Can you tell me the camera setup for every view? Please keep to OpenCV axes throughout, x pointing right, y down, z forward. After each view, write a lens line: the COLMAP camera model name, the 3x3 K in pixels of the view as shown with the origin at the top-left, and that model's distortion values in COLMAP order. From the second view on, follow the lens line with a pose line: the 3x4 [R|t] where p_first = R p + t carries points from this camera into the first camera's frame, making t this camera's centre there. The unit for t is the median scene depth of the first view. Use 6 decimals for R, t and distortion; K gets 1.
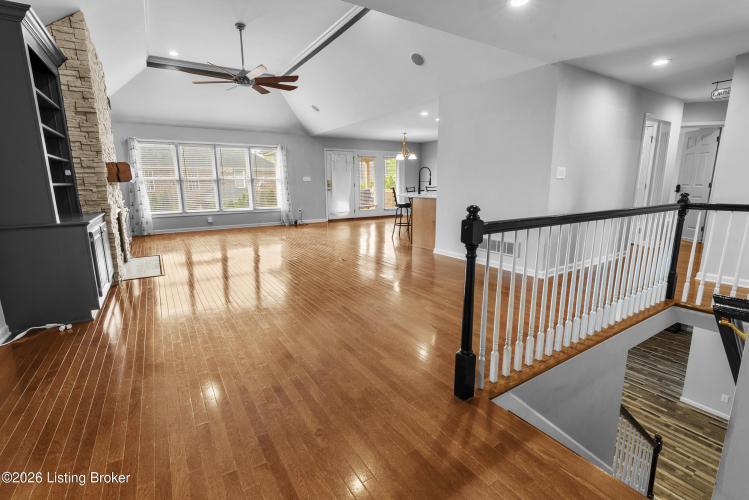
lens RADIAL K [[345.3, 0, 376.9], [0, 345.3, 245.6], [0, 0, 1]] dist [0.000824, 0.000098]
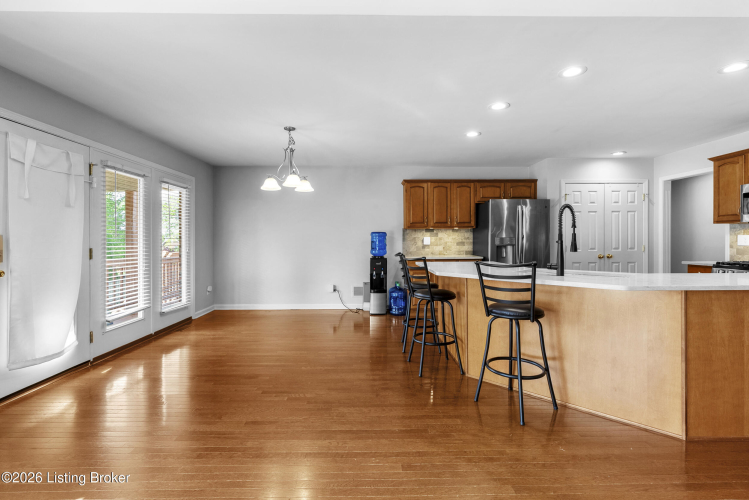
lens RADIAL K [[348.5, 0, 374.4], [0, 348.5, 244.8], [0, 0, 1]] dist [-0.002038, 0.000171]
pose [[0.522893, -0.002345, 0.852395, -0.276148], [0.152428, 0.984135, -0.090798, -0.164944], [-0.838659, 0.177407, 0.514955, 0.898476]]
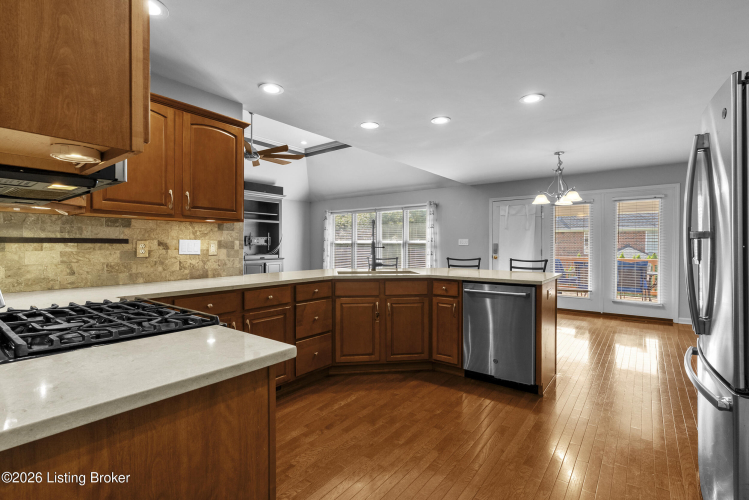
lens RADIAL K [[348.5, 0, 374.4], [0, 348.5, 244.8], [0, 0, 1]] dist [-0.002038, 0.000171]
pose [[0.335308, 0.007321, -0.942080, 0.577952], [-0.174432, 0.983163, -0.054444, -0.147801], [0.925820, 0.182584, 0.330940, 0.760529]]
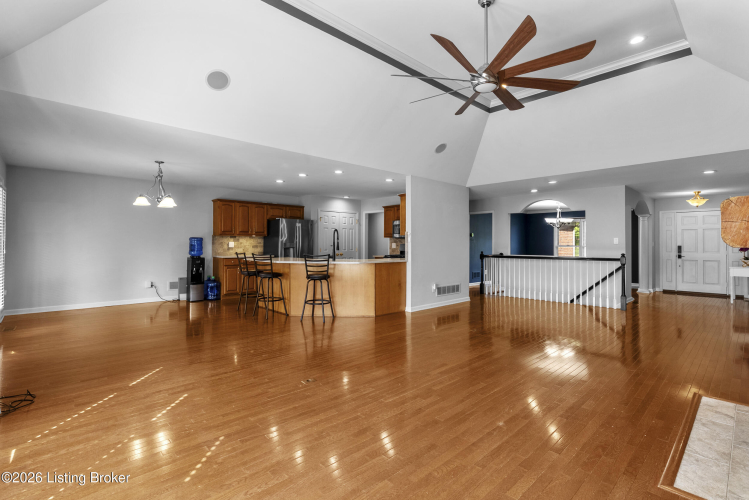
lens RADIAL K [[357.6, 0, 371.6], [0, 357.6, 241.7], [0, 0, 1]] dist [-0.000951, -0.000095]
pose [[-0.175711, 0.017305, 0.984290, -0.692050], [0.174009, 0.984648, 0.013752, -0.176286], [-0.968941, 0.173692, -0.176024, 0.978286]]
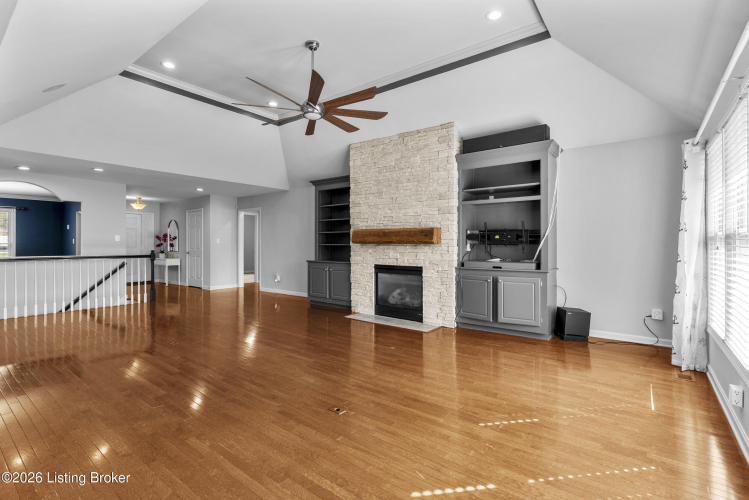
lens RADIAL K [[345.8, 0, 383.5], [0, 345.8, 243.2], [0, 0, 1]] dist [-0.000646, 0.000065]
pose [[-0.934383, 0.005935, -0.356220, -0.191856], [-0.058353, 0.983809, 0.169456, -0.238963], [0.351458, 0.179123, -0.918908, 1.294053]]
